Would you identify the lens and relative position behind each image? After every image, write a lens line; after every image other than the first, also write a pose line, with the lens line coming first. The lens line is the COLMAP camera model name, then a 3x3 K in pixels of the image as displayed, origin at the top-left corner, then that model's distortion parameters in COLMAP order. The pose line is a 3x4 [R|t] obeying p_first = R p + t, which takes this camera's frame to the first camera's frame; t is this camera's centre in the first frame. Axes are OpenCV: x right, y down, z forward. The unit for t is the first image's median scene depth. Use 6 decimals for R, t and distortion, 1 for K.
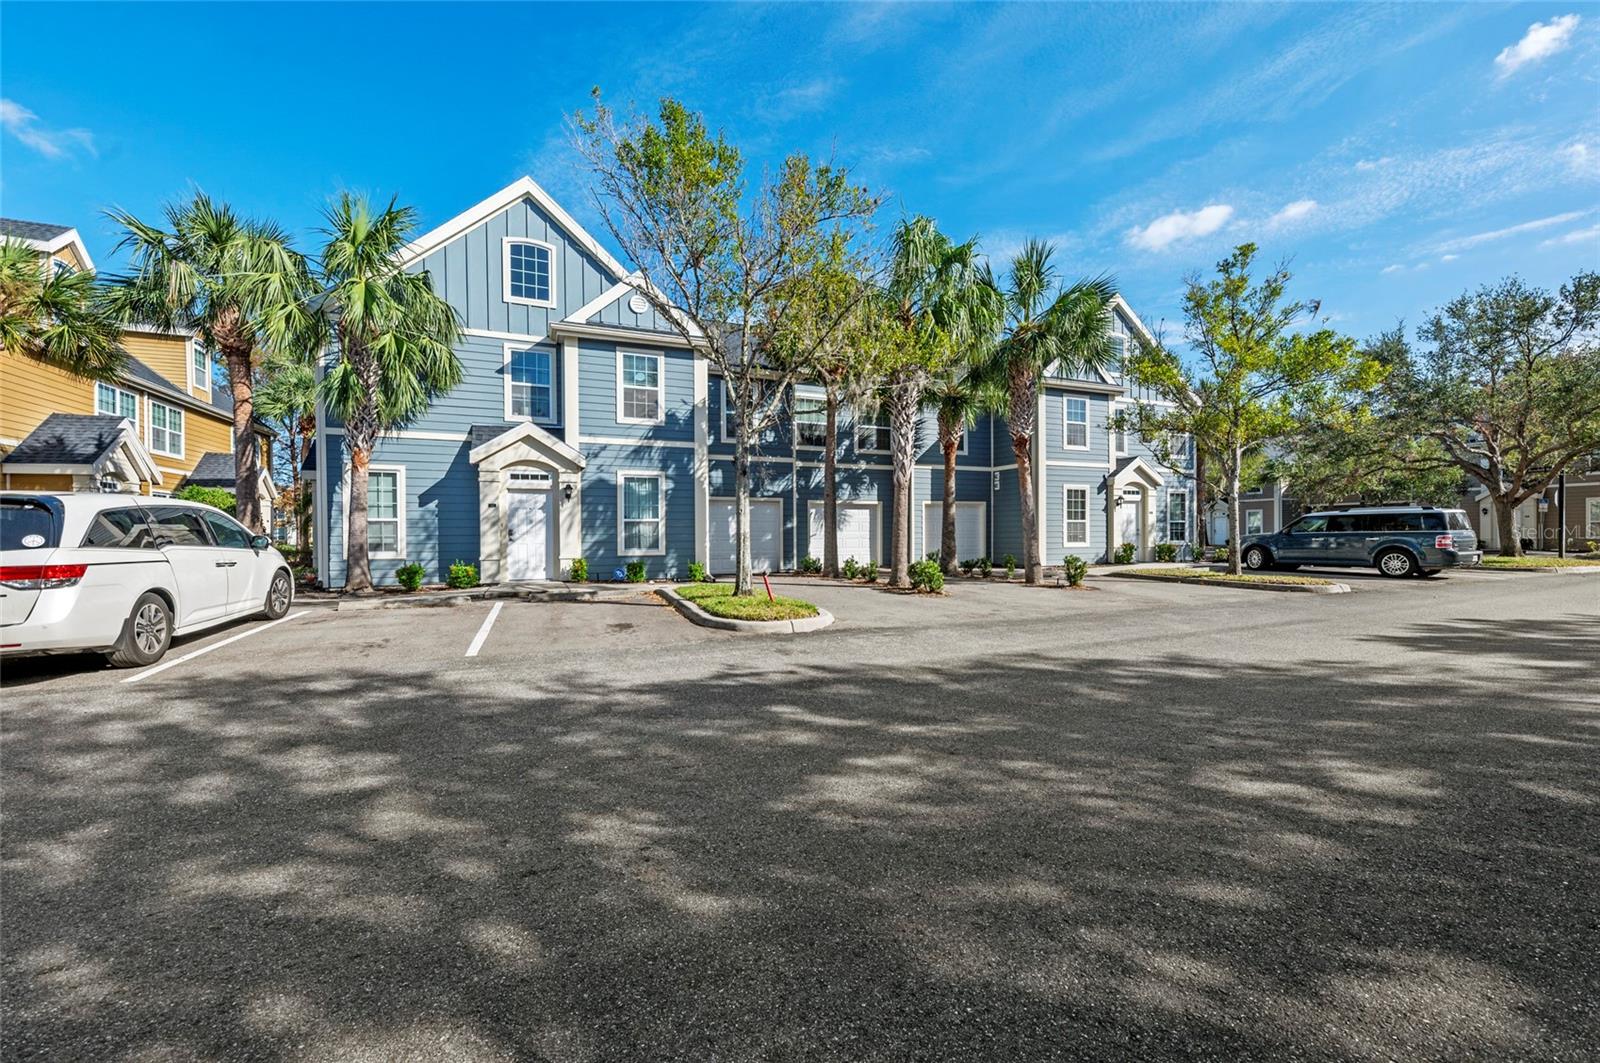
lens RADIAL K [[629.0, 0, 800.0], [0, 629.0, 531.5], [0, 0, 1]] dist [0.008882, -0.005671]
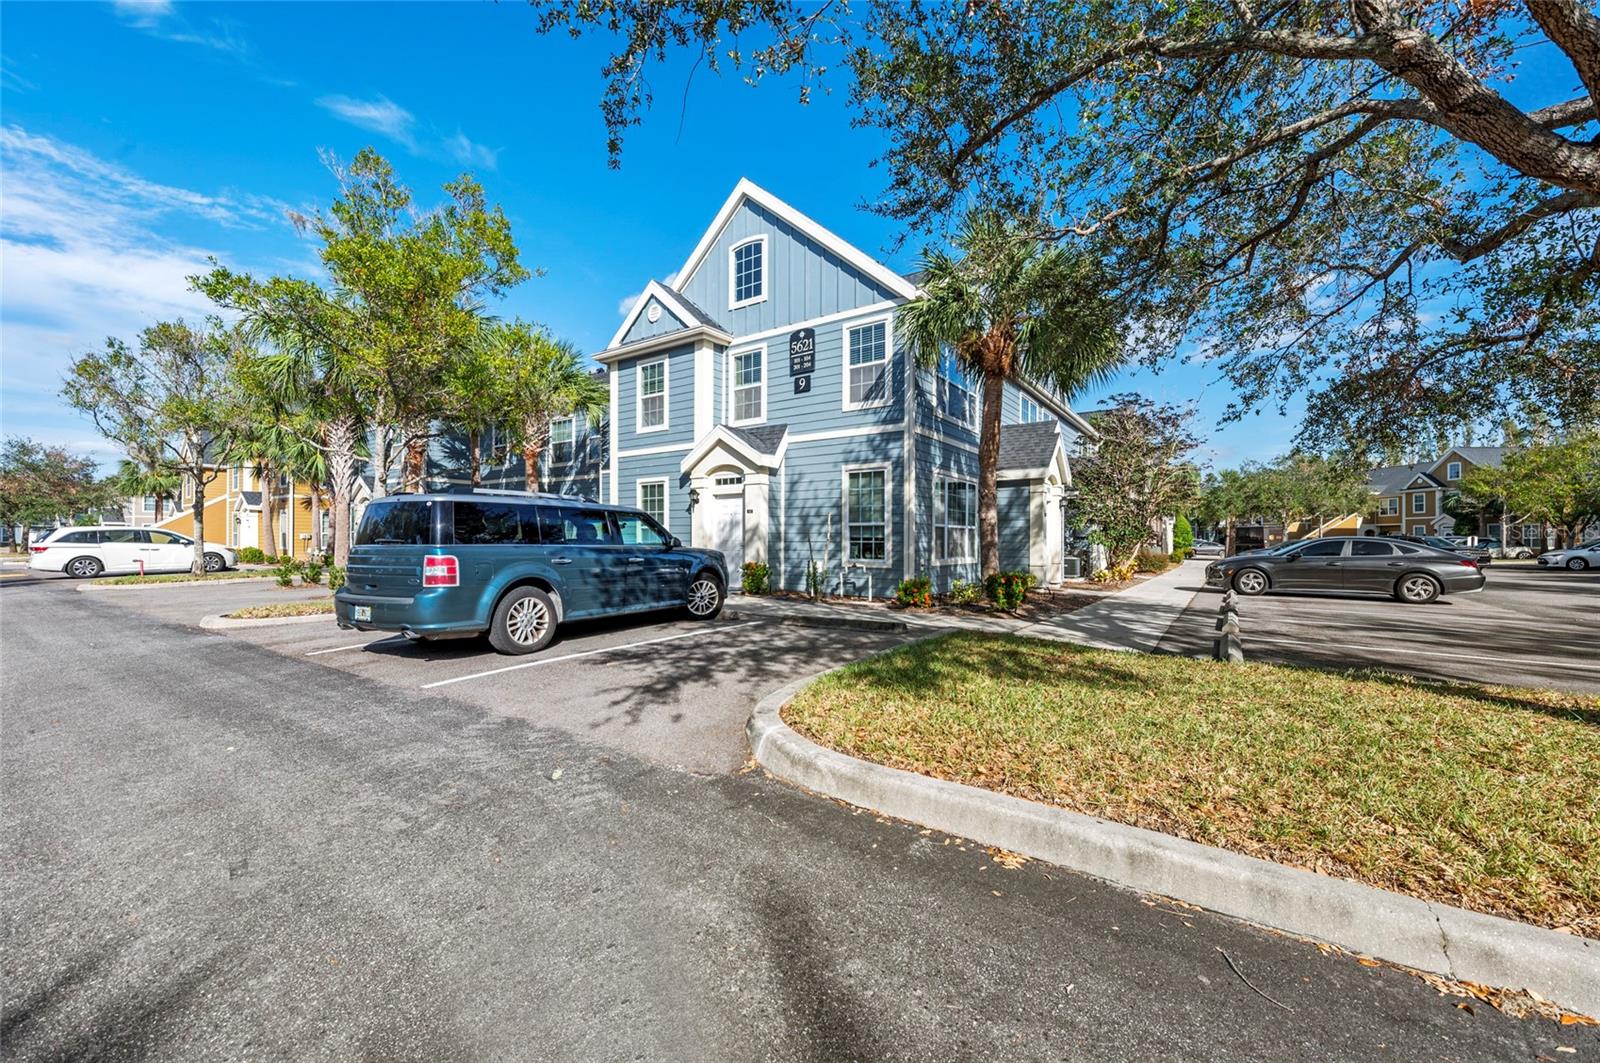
lens RADIAL K [[634.1, 0, 805.4], [0, 634.1, 543.9], [0, 0, 1]] dist [0.013001, -0.006477]
pose [[0.538137, 0.007798, -0.842821, 1.331338], [-0.001509, 0.999965, 0.008288, -0.001268], [0.842856, -0.003188, 0.538129, 0.835594]]
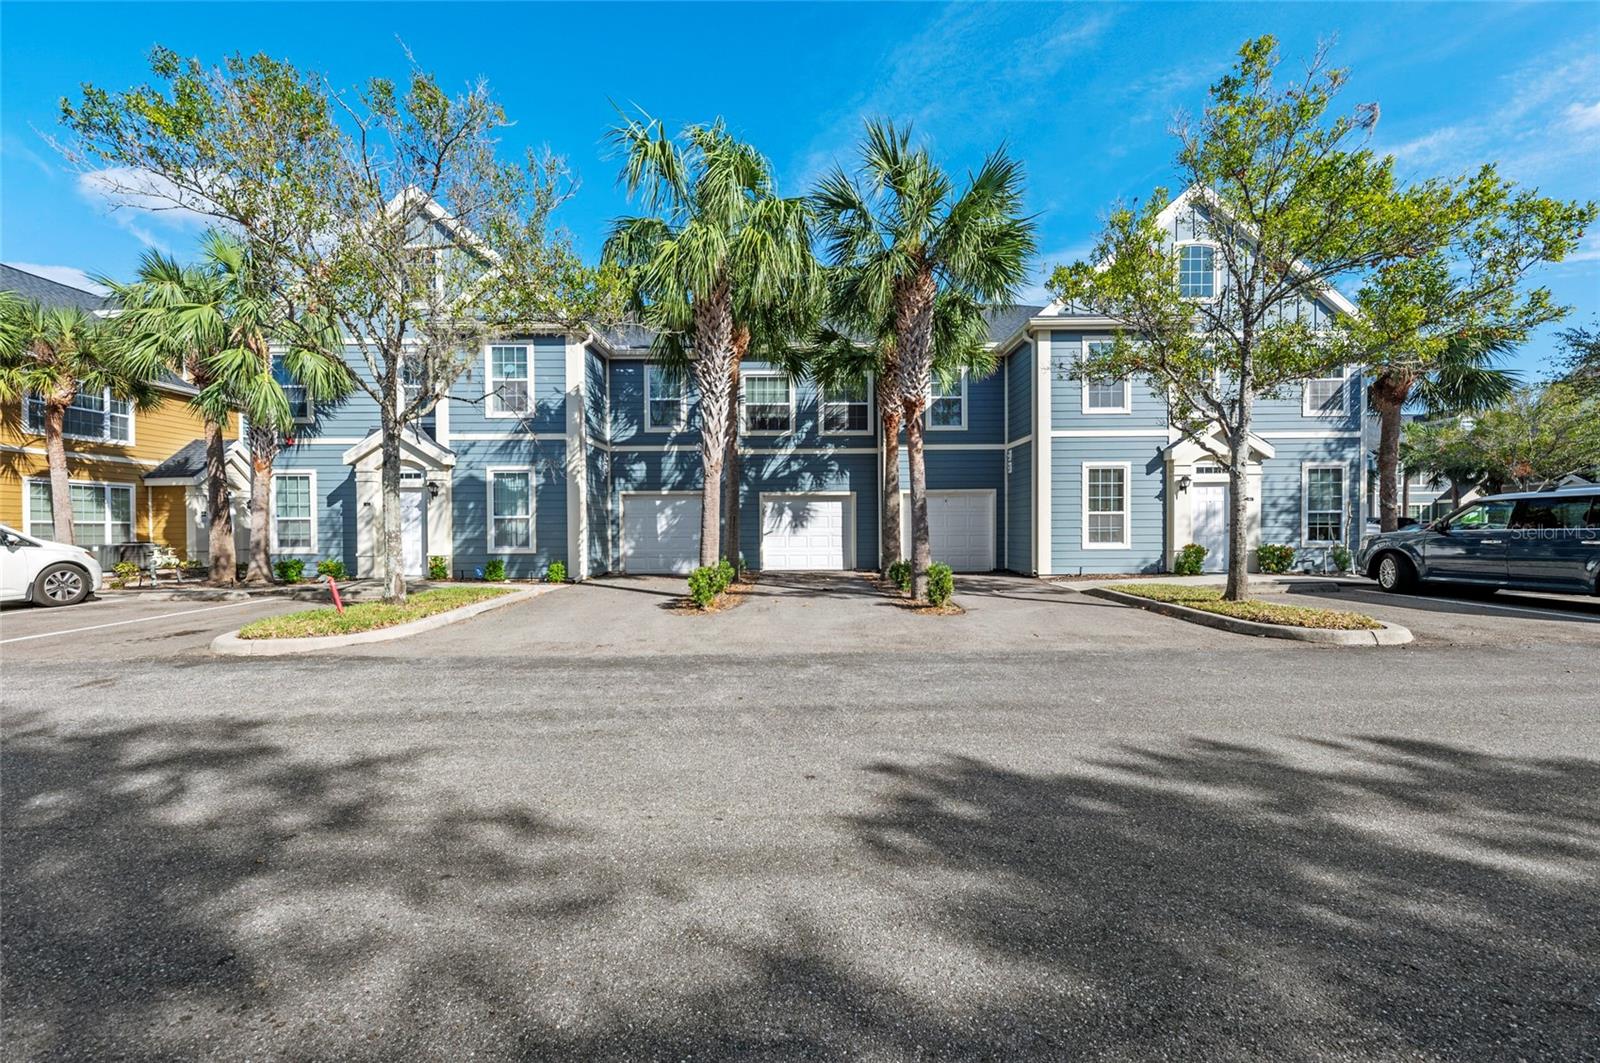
lens RADIAL K [[622.8, 0, 799.5], [0, 622.8, 519.9], [0, 0, 1]] dist [0.012574, -0.006378]
pose [[0.925059, -0.006602, -0.379767, 0.433095], [0.002566, 0.999935, -0.011131, -0.001805], [0.379815, 0.009323, 0.925015, 0.237582]]
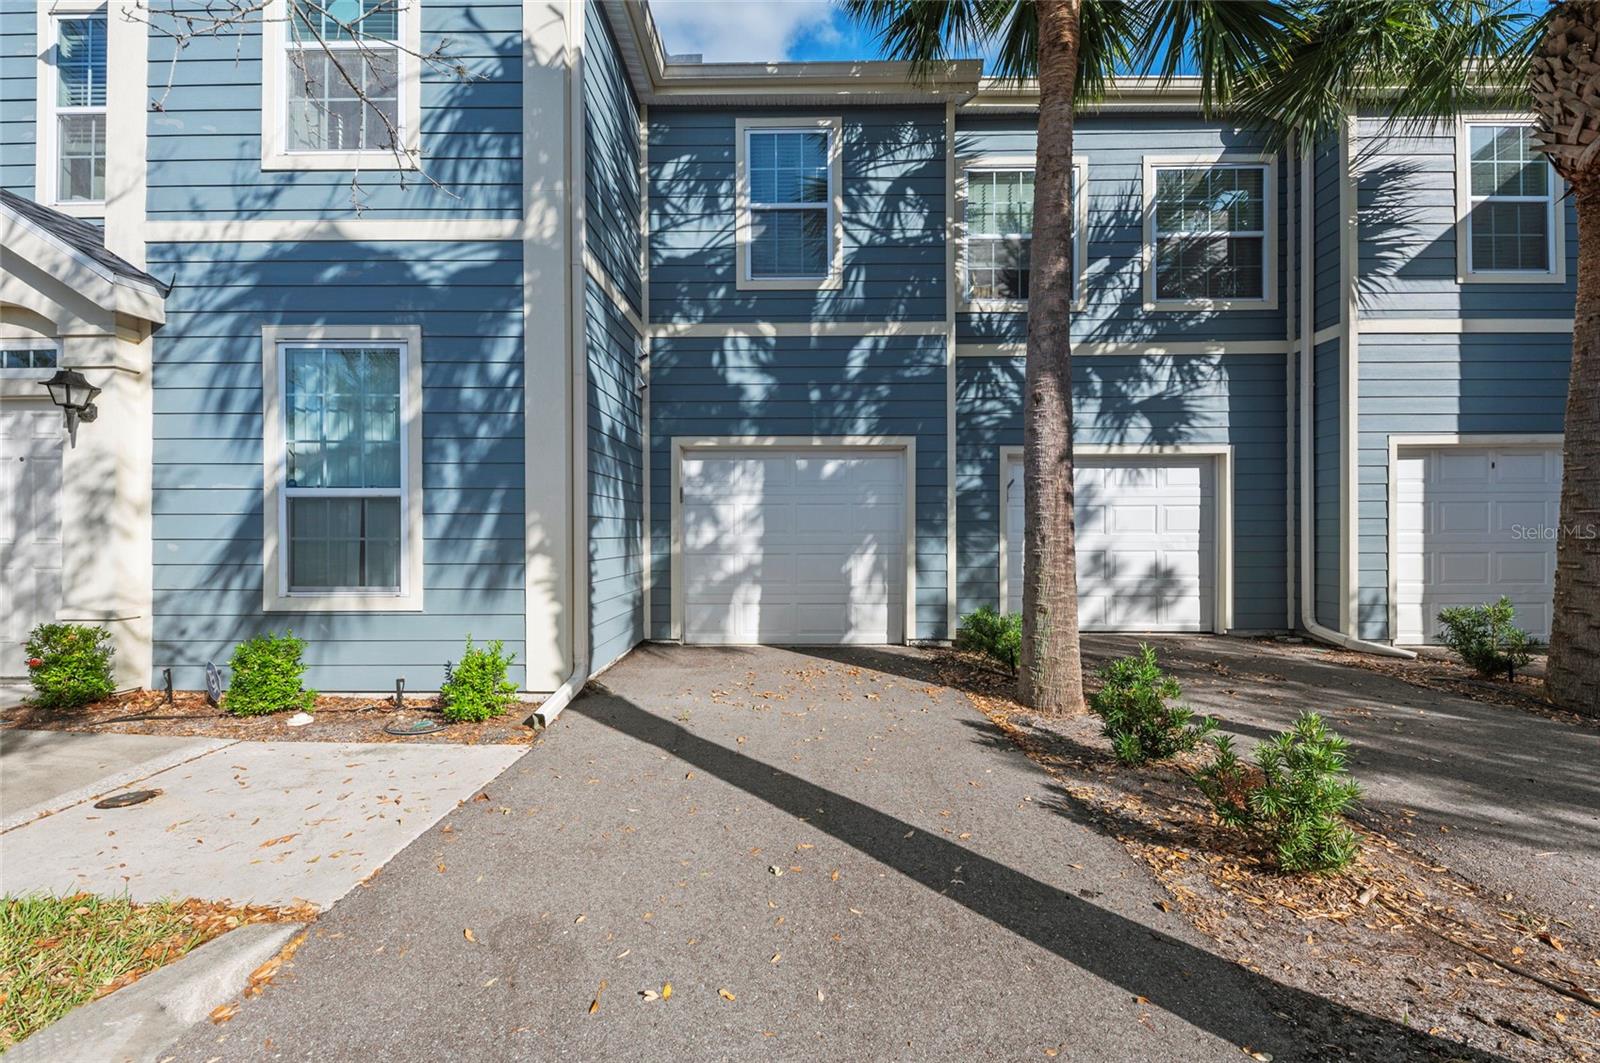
lens RADIAL K [[612.0, 0, 802.0], [0, 612.0, 520.5], [0, 0, 1]] dist [0.011255, -0.005857]
pose [[0.916848, -0.000399, -0.399236, 0.050162], [-0.002371, 0.999976, -0.006445, -0.003270], [0.399230, 0.006855, 0.916825, 0.686646]]
